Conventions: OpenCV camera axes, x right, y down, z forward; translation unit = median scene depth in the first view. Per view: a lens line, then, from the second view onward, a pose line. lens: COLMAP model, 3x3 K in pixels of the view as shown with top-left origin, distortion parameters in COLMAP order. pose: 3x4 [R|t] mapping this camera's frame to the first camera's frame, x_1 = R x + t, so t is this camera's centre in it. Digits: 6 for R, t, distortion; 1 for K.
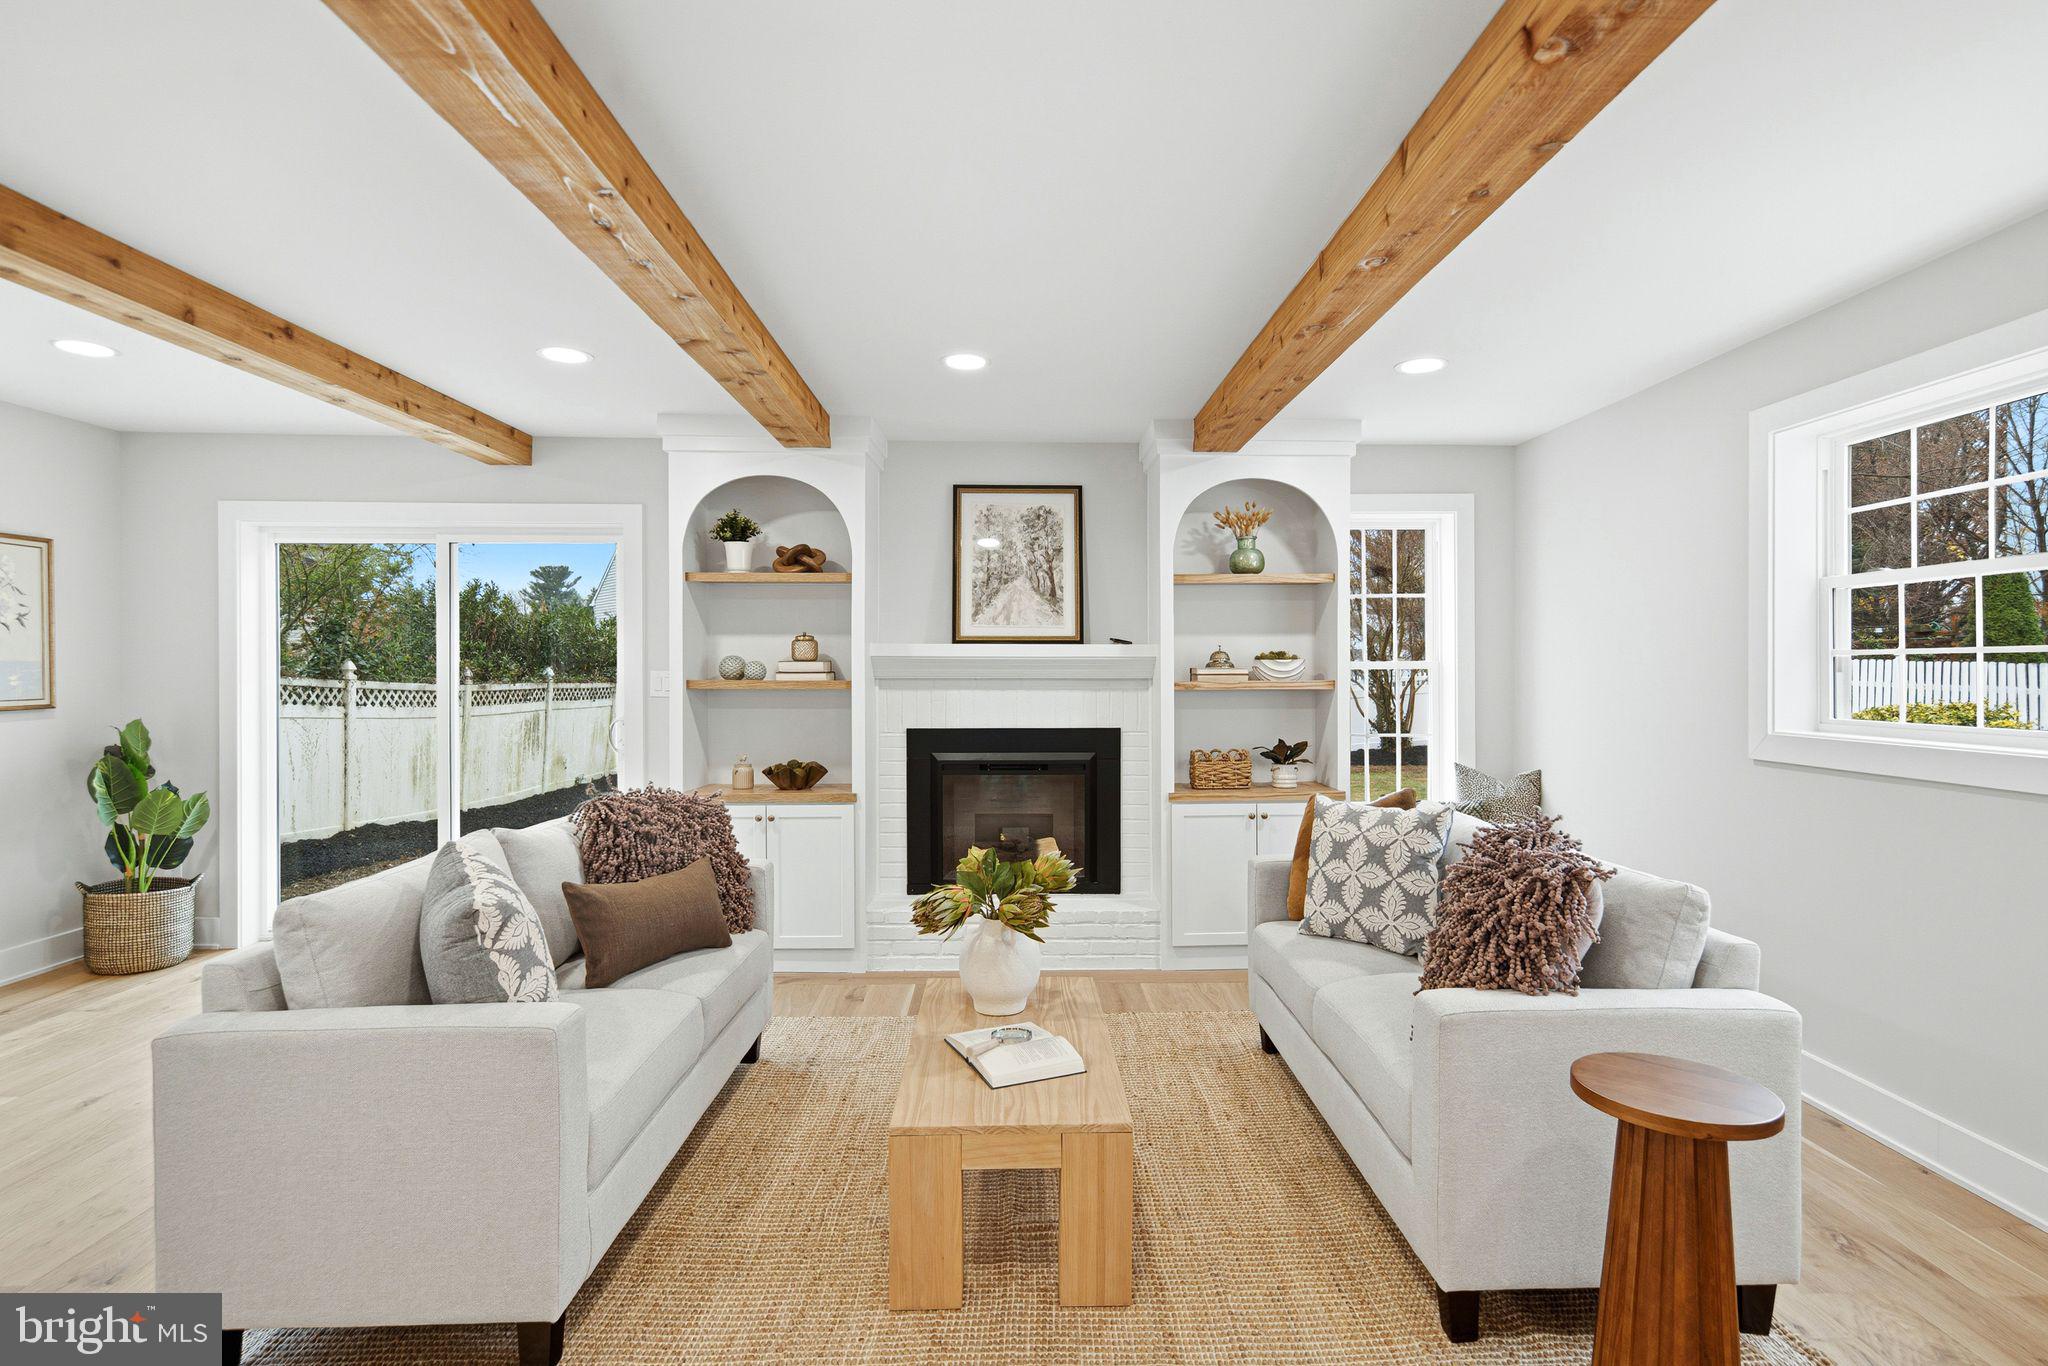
lens RADIAL K [[1017.6, 0, 1045.2], [0, 1017.6, 689.8], [0, 0, 1]] dist [-0.002423, -0.000621]
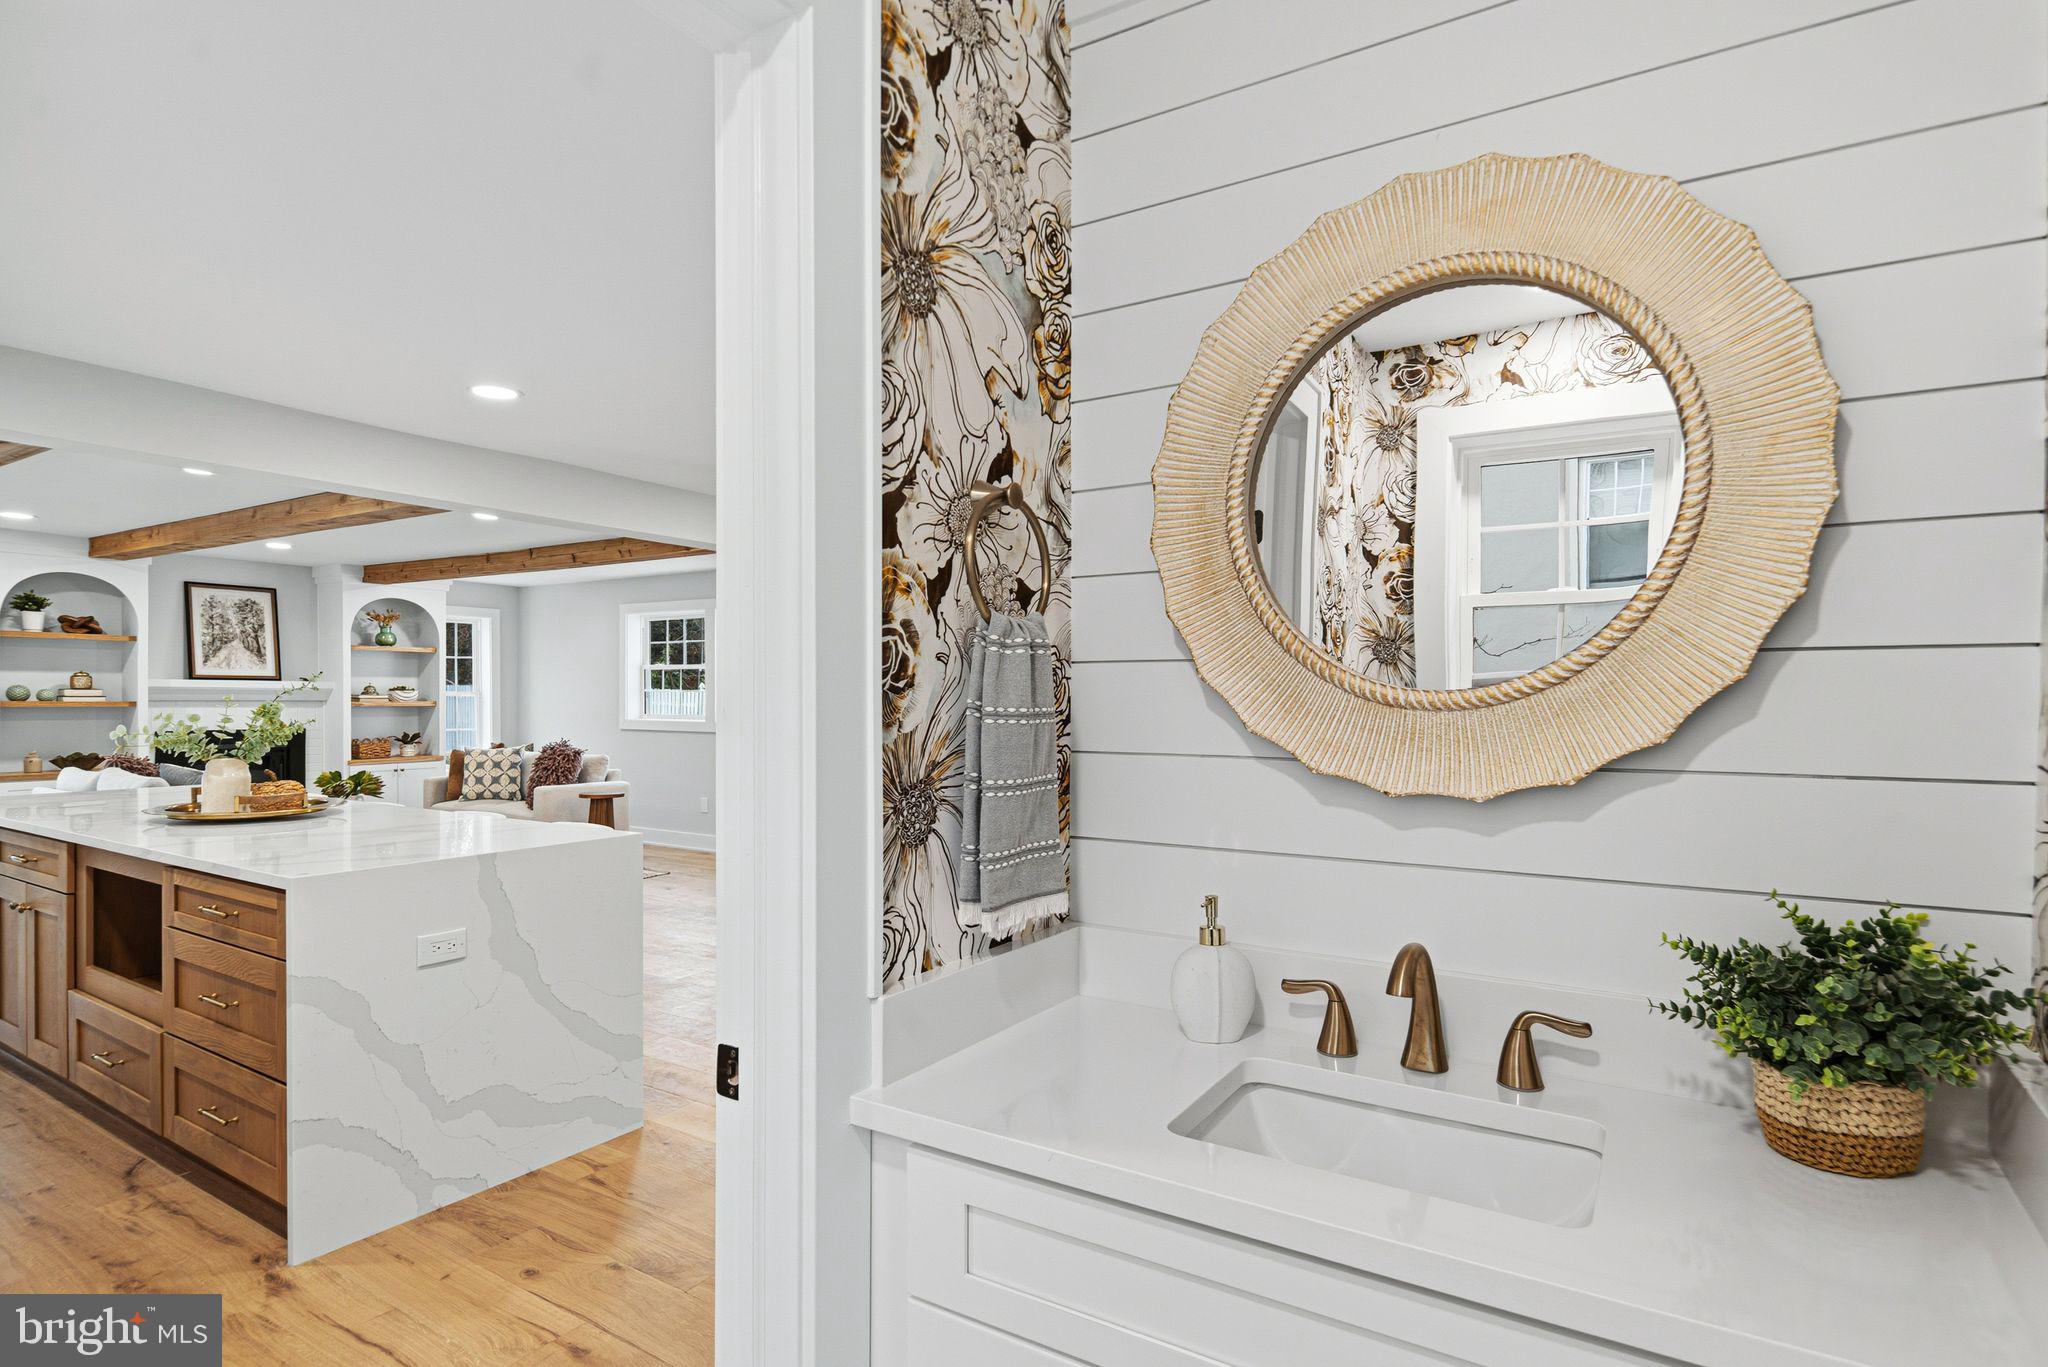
lens RADIAL K [[1017.6, 0, 1045.2], [0, 1017.6, 690.3], [0, 0, 1]] dist [-0.002423, -0.000621]
pose [[0.545458, 0.009152, 0.838088, -0.733364], [0.009209, 0.999815, -0.016912, 0.013884], [-0.838088, 0.016942, 0.545272, -1.089640]]
